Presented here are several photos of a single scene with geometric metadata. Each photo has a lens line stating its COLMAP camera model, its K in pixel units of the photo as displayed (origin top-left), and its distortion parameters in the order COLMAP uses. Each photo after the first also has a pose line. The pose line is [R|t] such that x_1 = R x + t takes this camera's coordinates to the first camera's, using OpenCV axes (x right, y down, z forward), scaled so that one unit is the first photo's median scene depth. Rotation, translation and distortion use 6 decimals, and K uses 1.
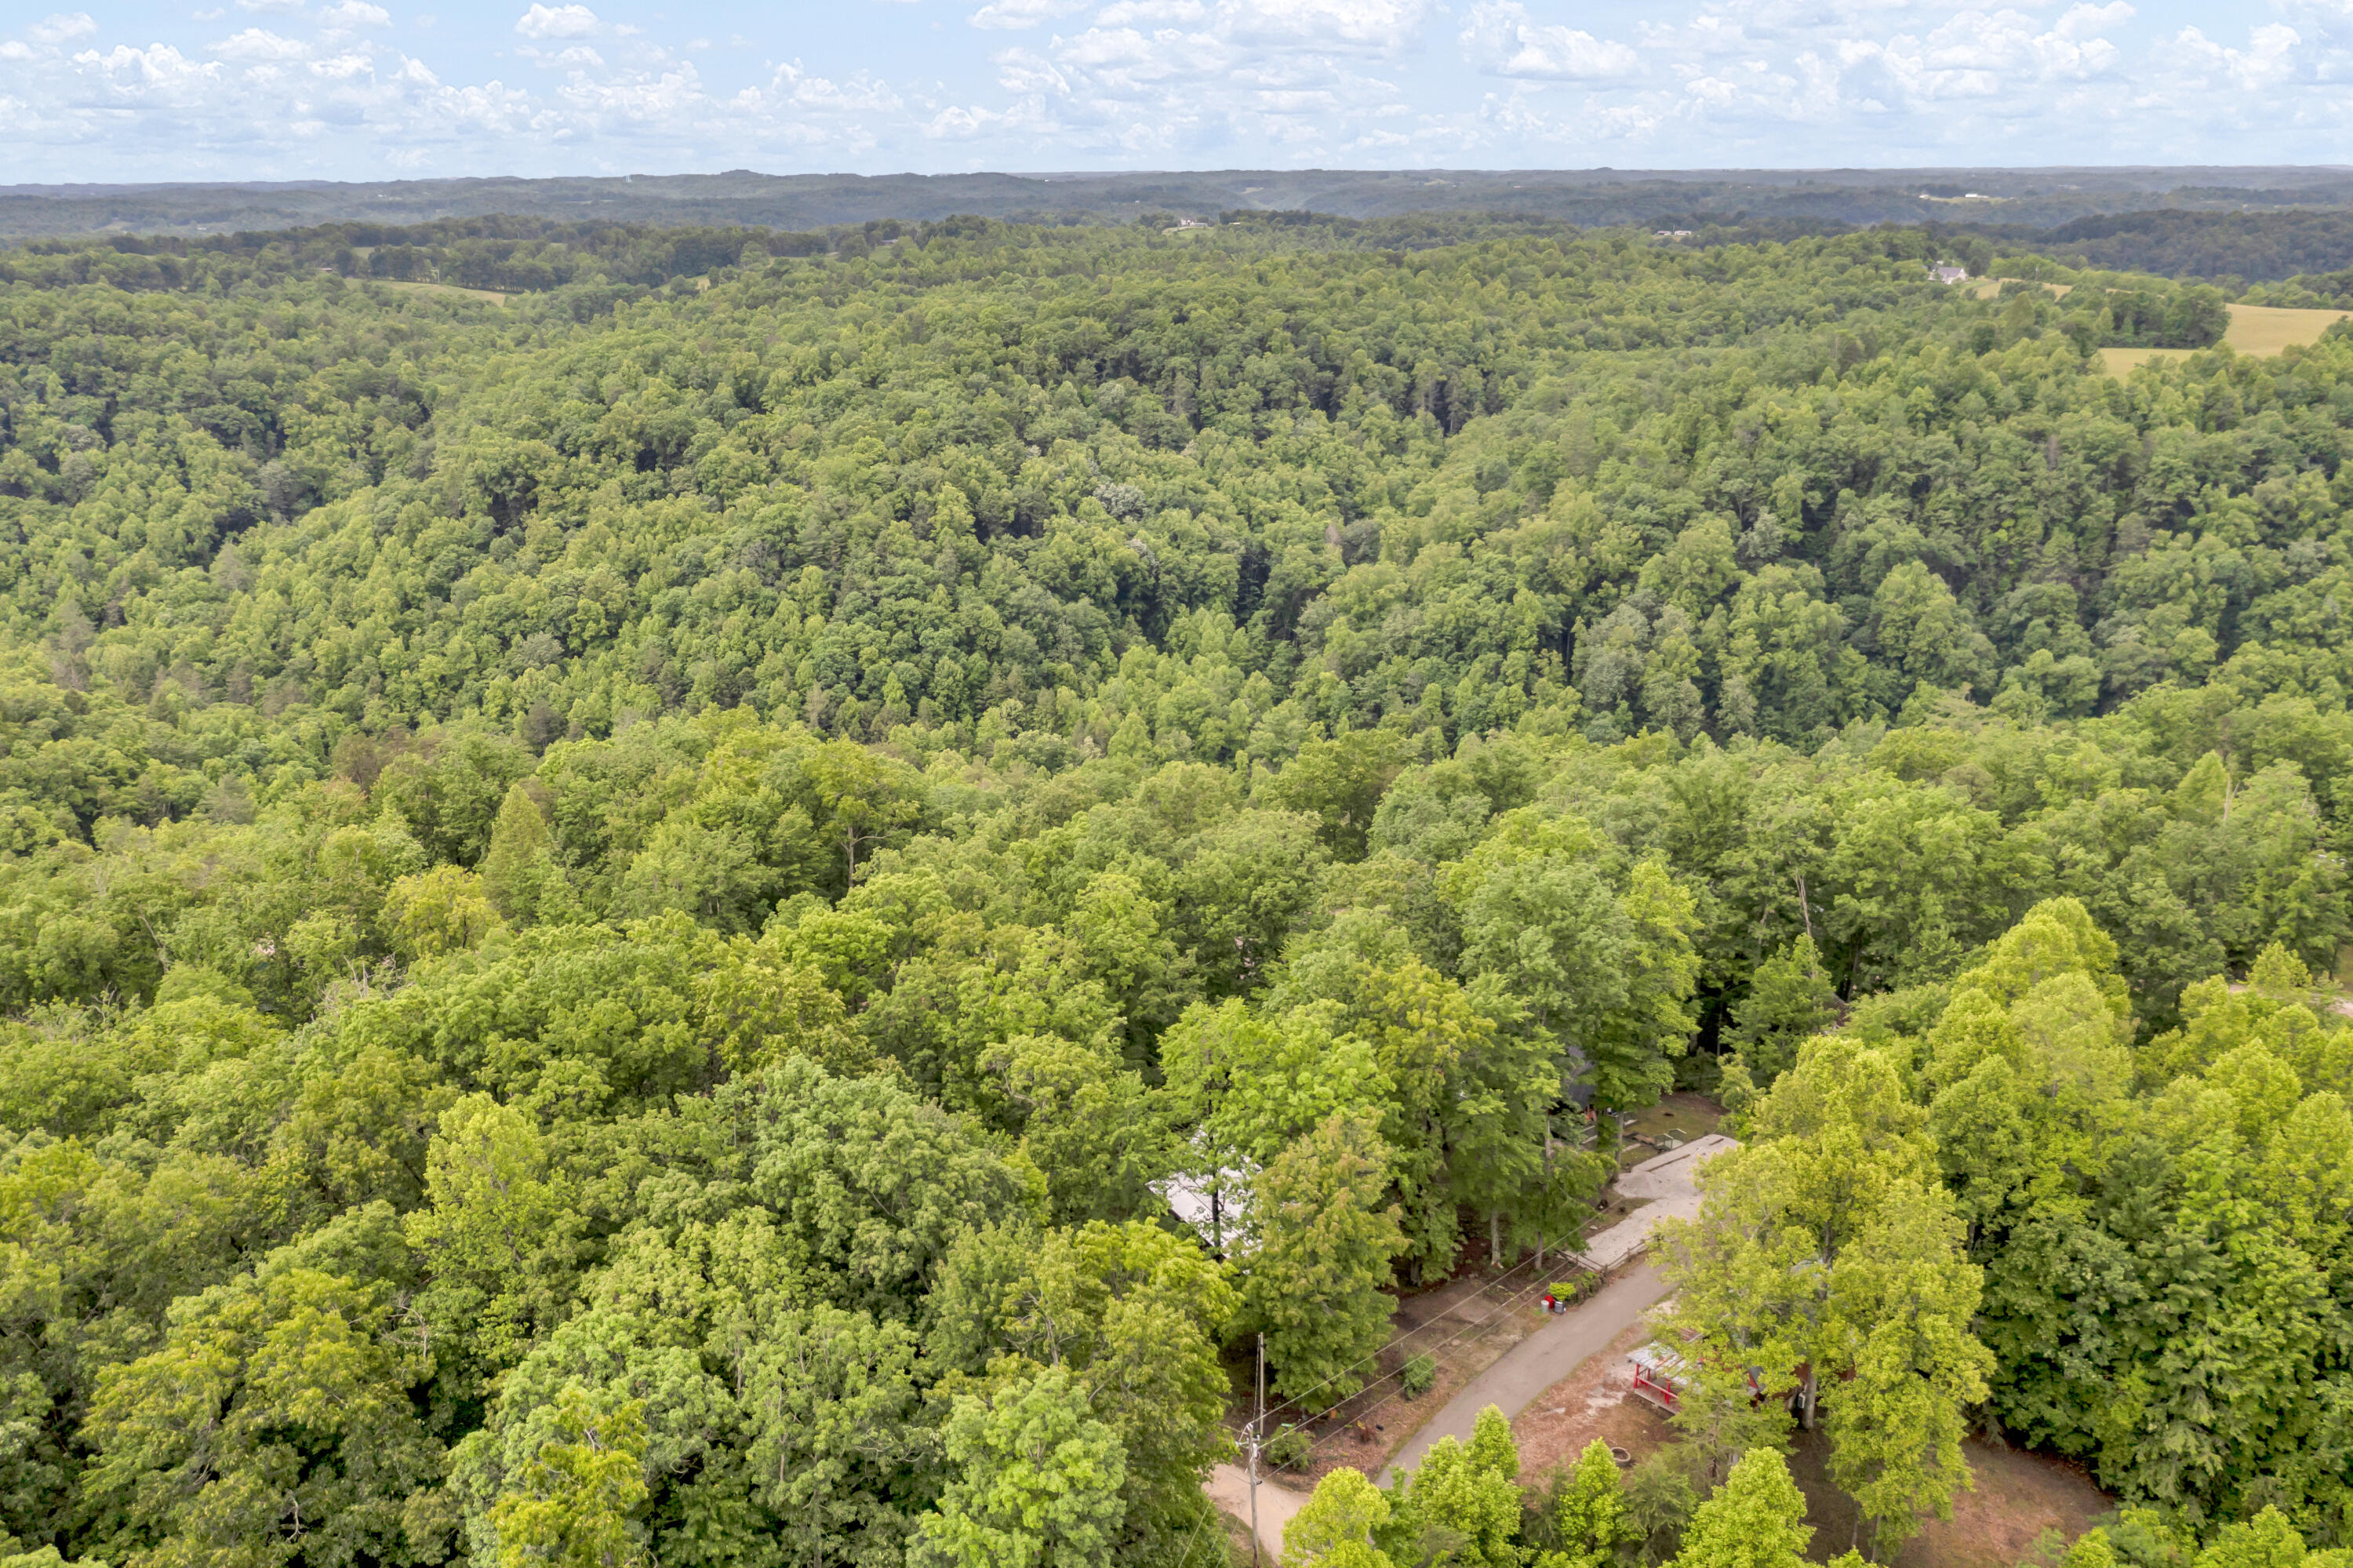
lens RADIAL K [[1876.1, 0, 1177.3], [0, 1876.1, 786.8], [0, 0, 1]] dist [-0.008096, 0.009032]
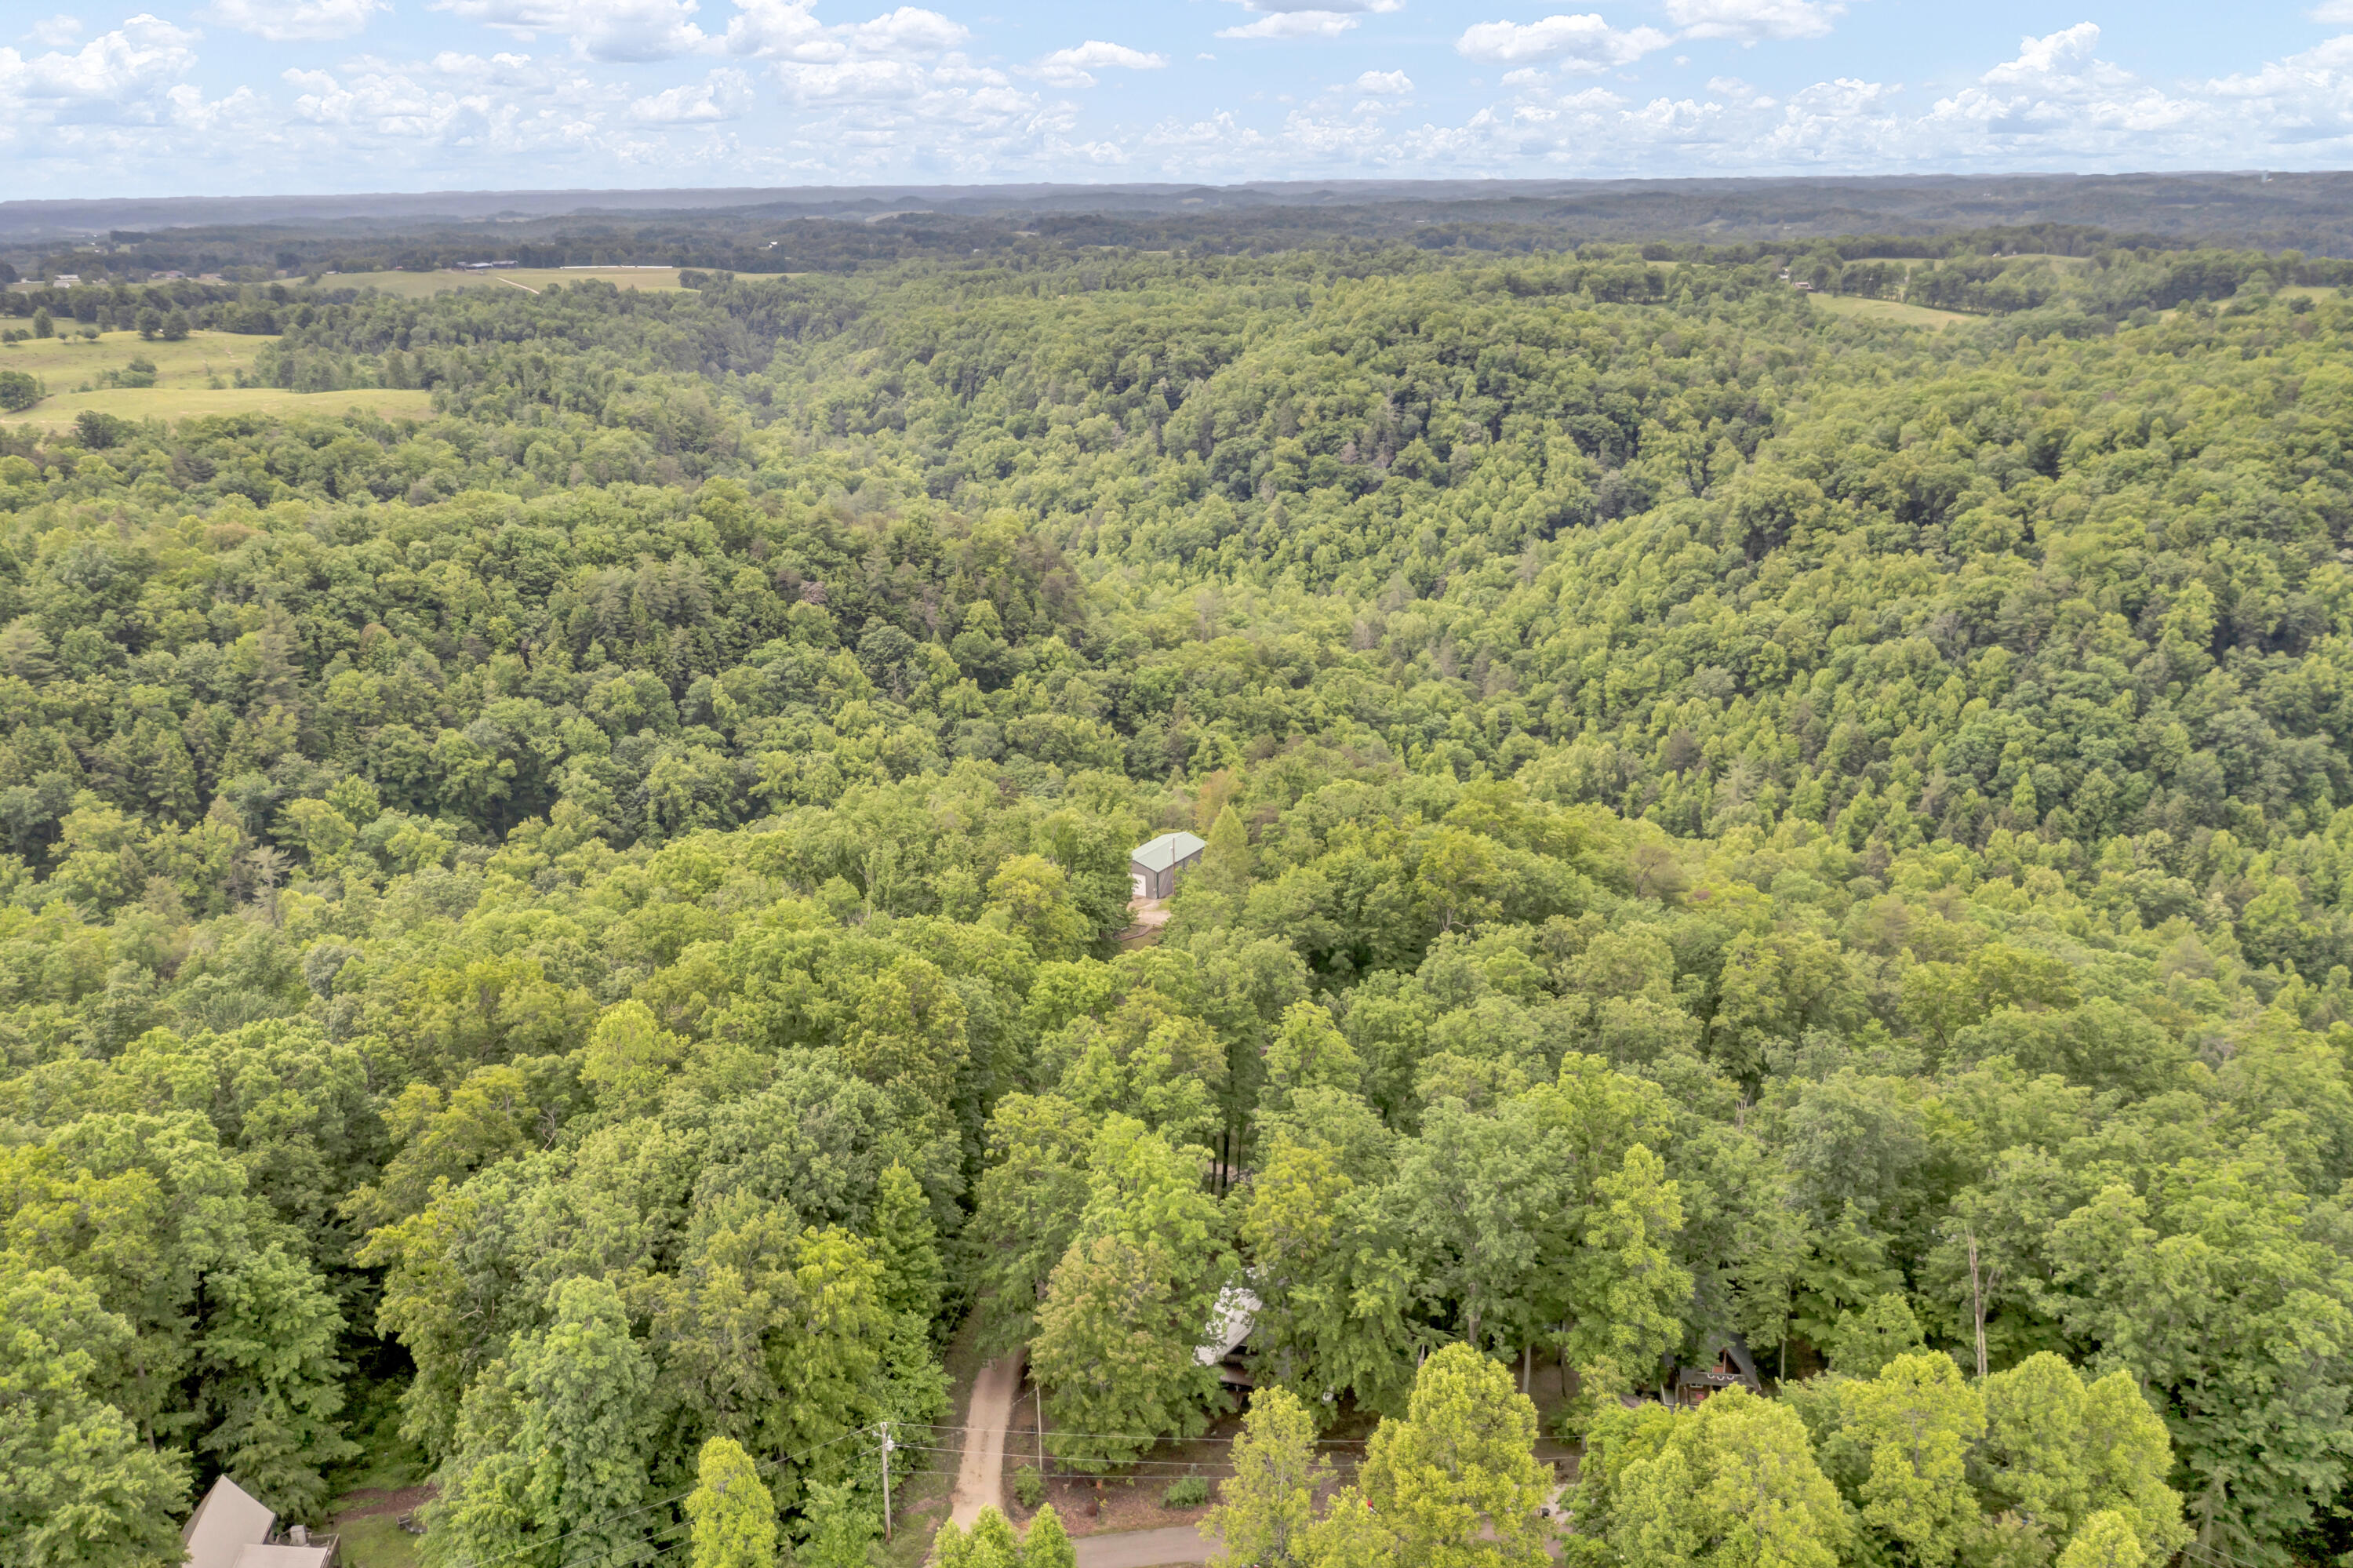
lens RADIAL K [[1876.1, 0, 1176.4], [0, 1876.1, 781.8], [0, 0, 1]] dist [-0.008096, 0.009032]
pose [[0.723289, 0.212555, -0.657018, 0.131082], [-0.215373, 0.973426, 0.077821, -0.032032], [0.656100, 0.085217, 0.749847, 0.016220]]
